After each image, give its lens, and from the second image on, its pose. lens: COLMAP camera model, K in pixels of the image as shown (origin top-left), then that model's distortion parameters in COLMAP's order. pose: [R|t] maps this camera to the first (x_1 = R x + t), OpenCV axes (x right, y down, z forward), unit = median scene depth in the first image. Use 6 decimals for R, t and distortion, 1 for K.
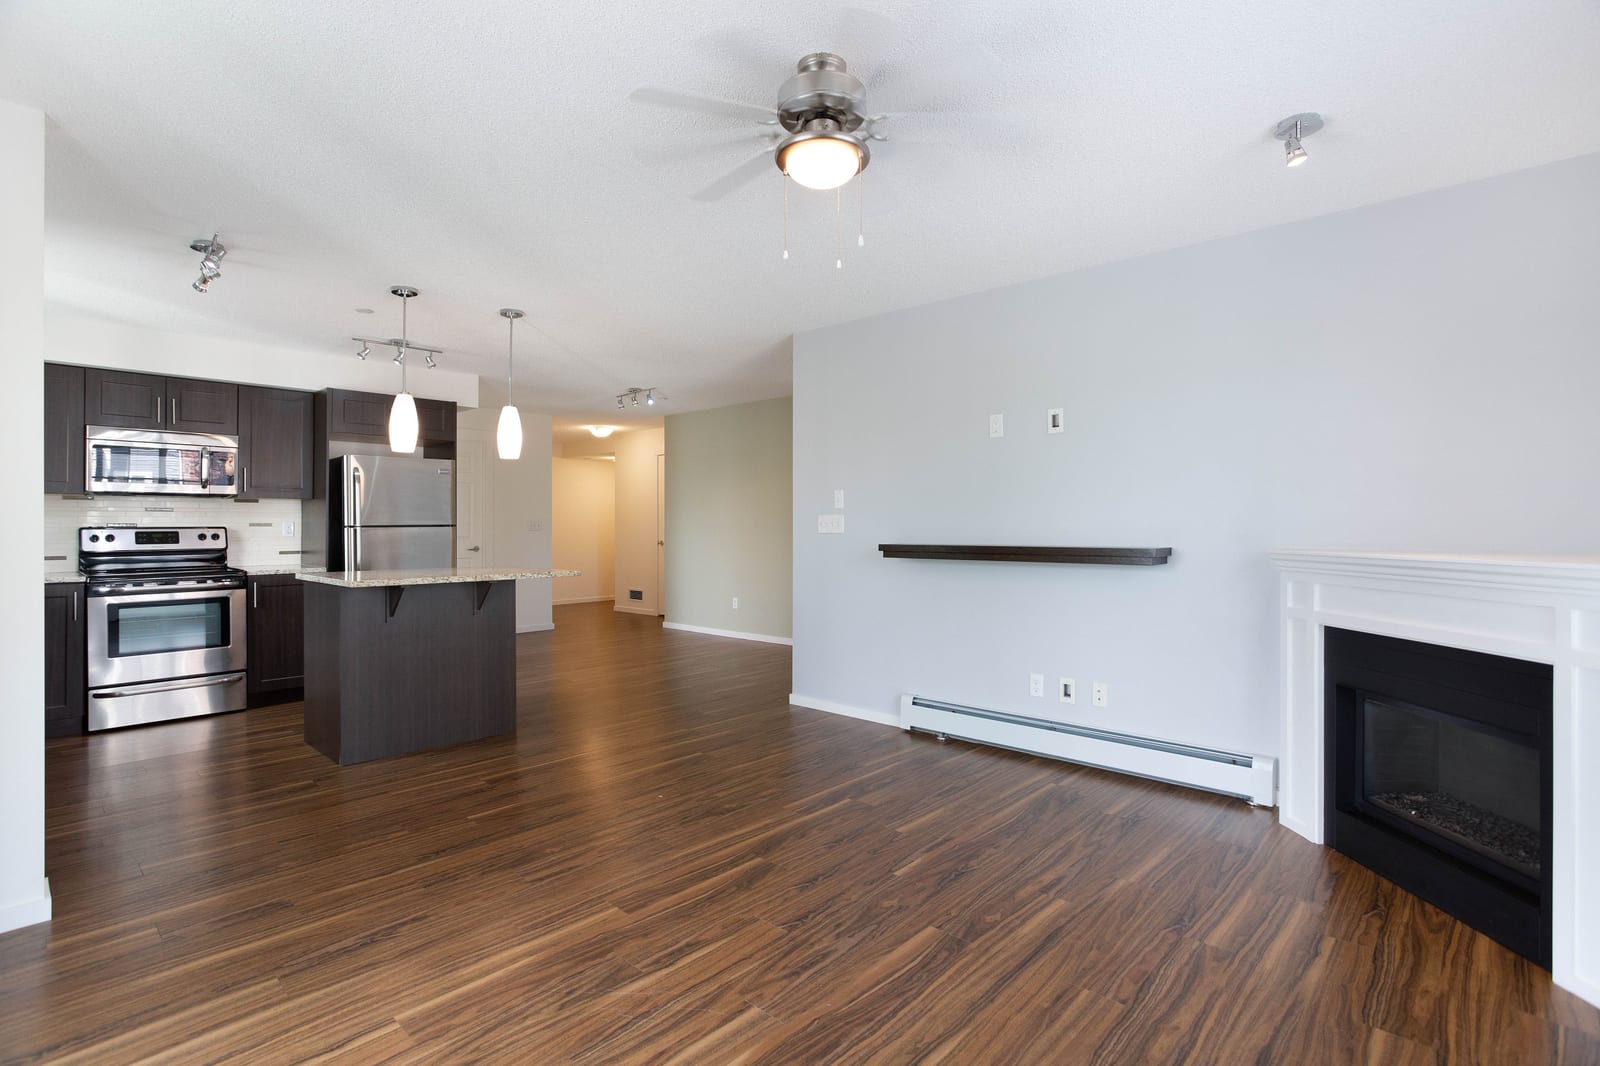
lens RADIAL K [[770.0, 0, 795.4], [0, 770.0, 522.9], [0, 0, 1]] dist [-0.062717, 0.035338]
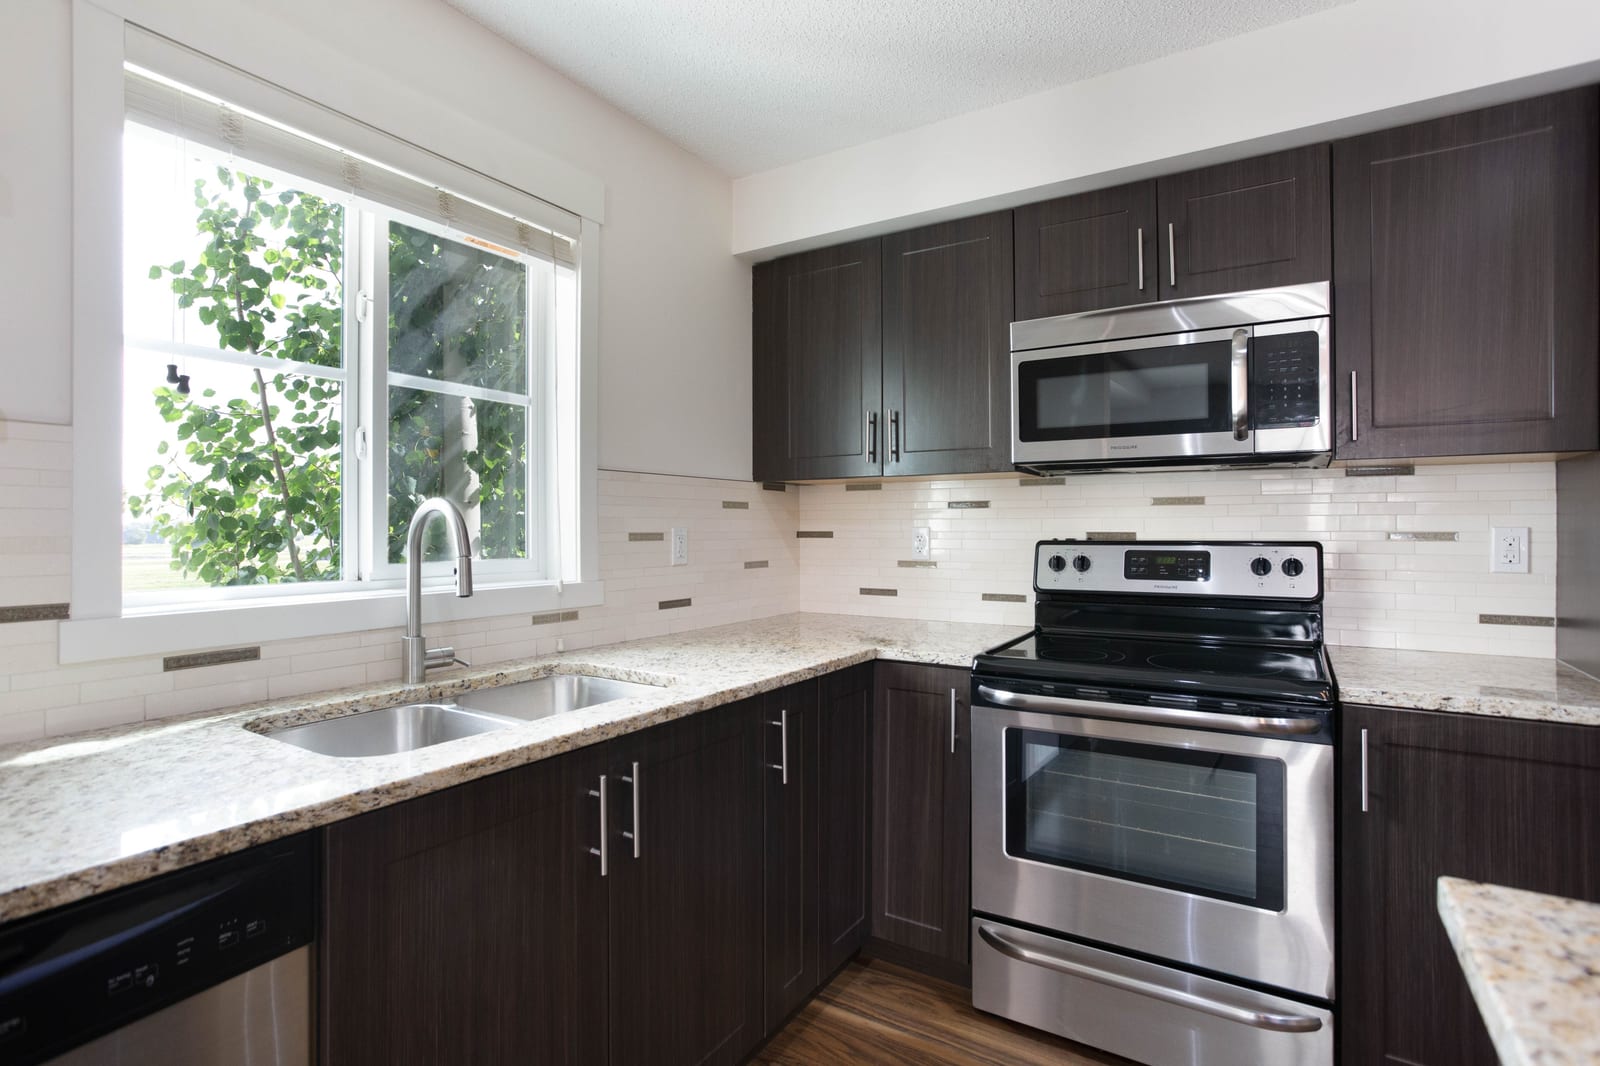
lens RADIAL K [[787.6, 0, 796.5], [0, 787.6, 525.3], [0, 0, 1]] dist [-0.052798, 0.031190]
pose [[0.184197, -0.001652, -0.982888, -0.507322], [0.004681, 0.999989, -0.000803, -0.004792], [0.982878, -0.004453, 0.184203, 0.802465]]
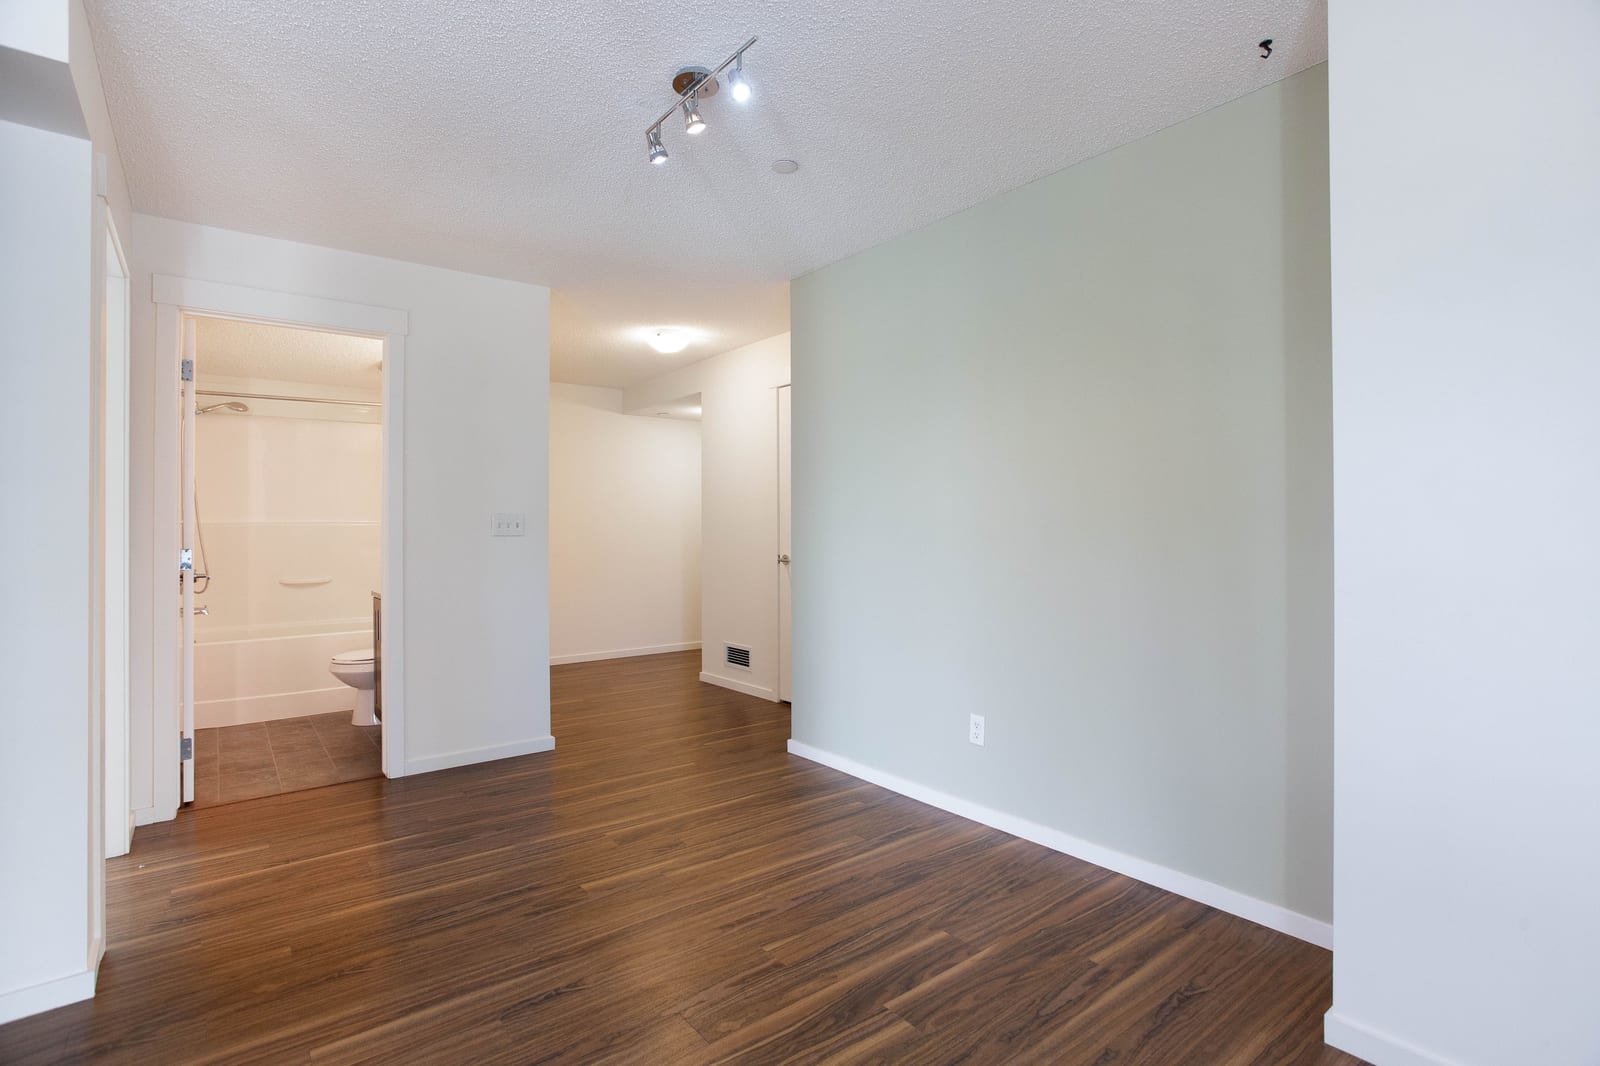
lens RADIAL K [[770.0, 0, 795.4], [0, 770.0, 522.9], [0, 0, 1]] dist [-0.062717, 0.035338]
pose [[0.986744, -0.002551, -0.162266, -0.192741], [0.002291, 0.999996, -0.001786, 0.006768], [0.162270, 0.001390, 0.986745, 1.131595]]
